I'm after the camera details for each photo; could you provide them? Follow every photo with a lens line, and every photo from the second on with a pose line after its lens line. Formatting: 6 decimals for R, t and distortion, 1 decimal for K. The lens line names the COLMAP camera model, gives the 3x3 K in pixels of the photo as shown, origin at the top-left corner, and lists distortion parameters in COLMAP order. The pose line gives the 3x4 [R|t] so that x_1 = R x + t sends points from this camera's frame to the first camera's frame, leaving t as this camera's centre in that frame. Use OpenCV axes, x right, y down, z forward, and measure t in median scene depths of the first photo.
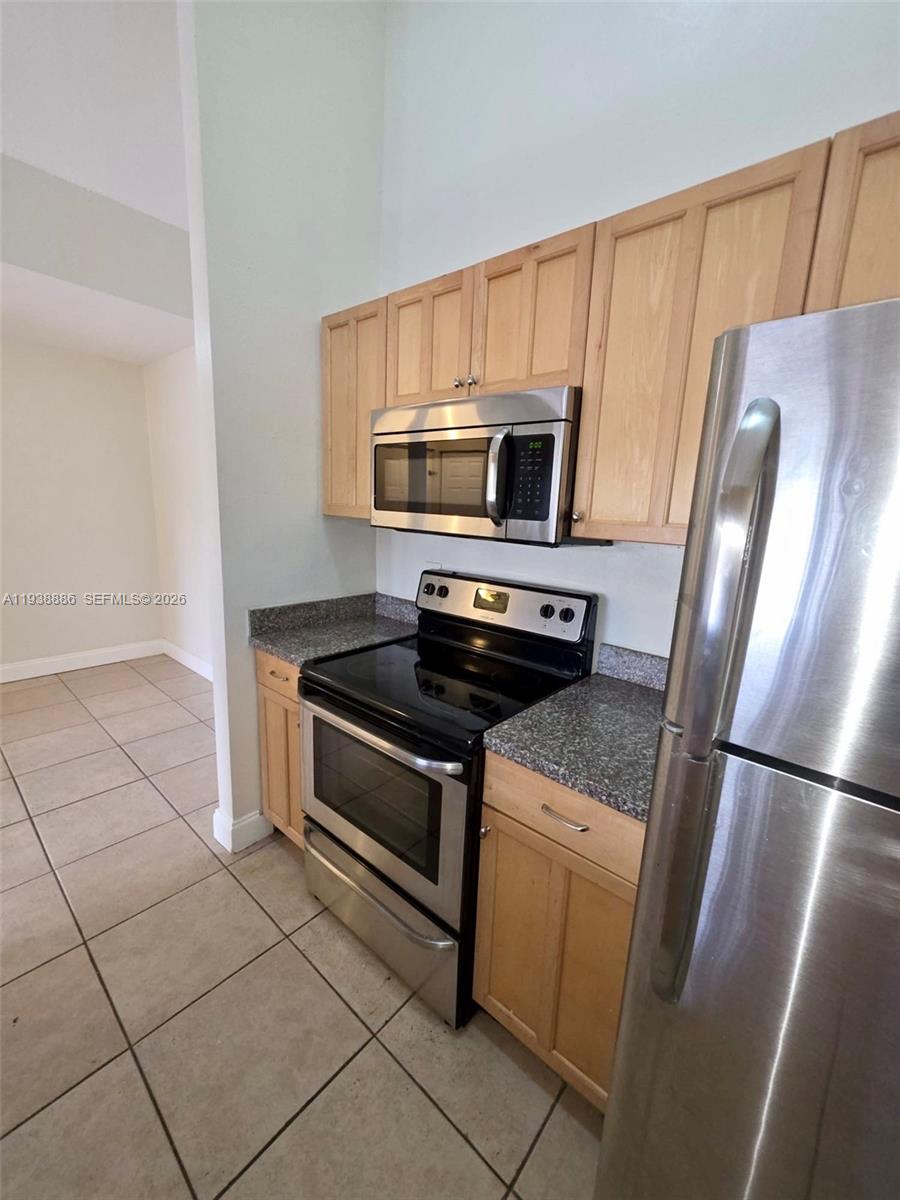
lens RADIAL K [[476.2, 0, 454.2], [0, 476.2, 601.1], [0, 0, 1]] dist [0.001718, 0.000801]
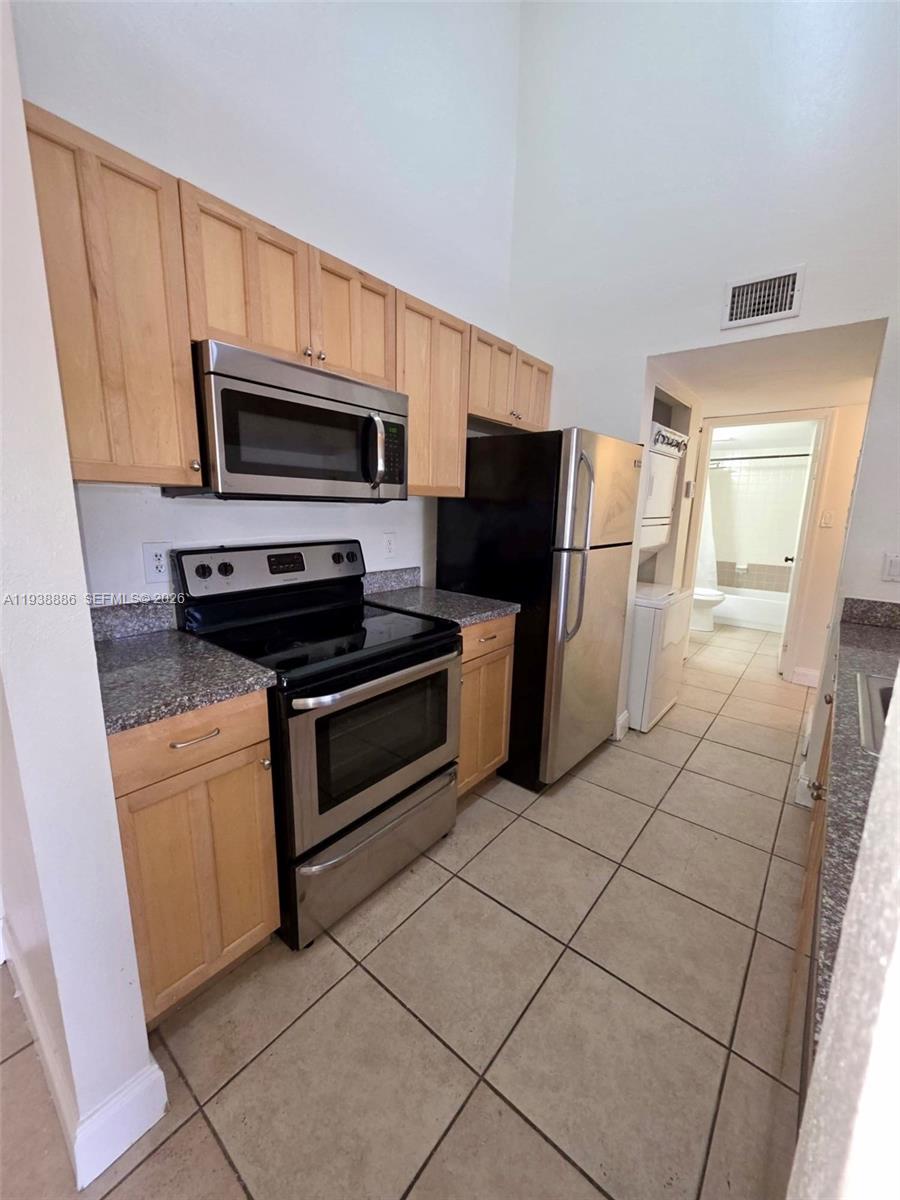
lens RADIAL K [[476.2, 0, 452.3], [0, 476.2, 599.5], [0, 0, 1]] dist [0.001718, 0.000801]
pose [[-0.011155, -0.244214, 0.969657, -1.214649], [0.172607, 0.954691, 0.242431, -0.146756], [-0.984928, 0.170074, 0.031504, 0.793433]]
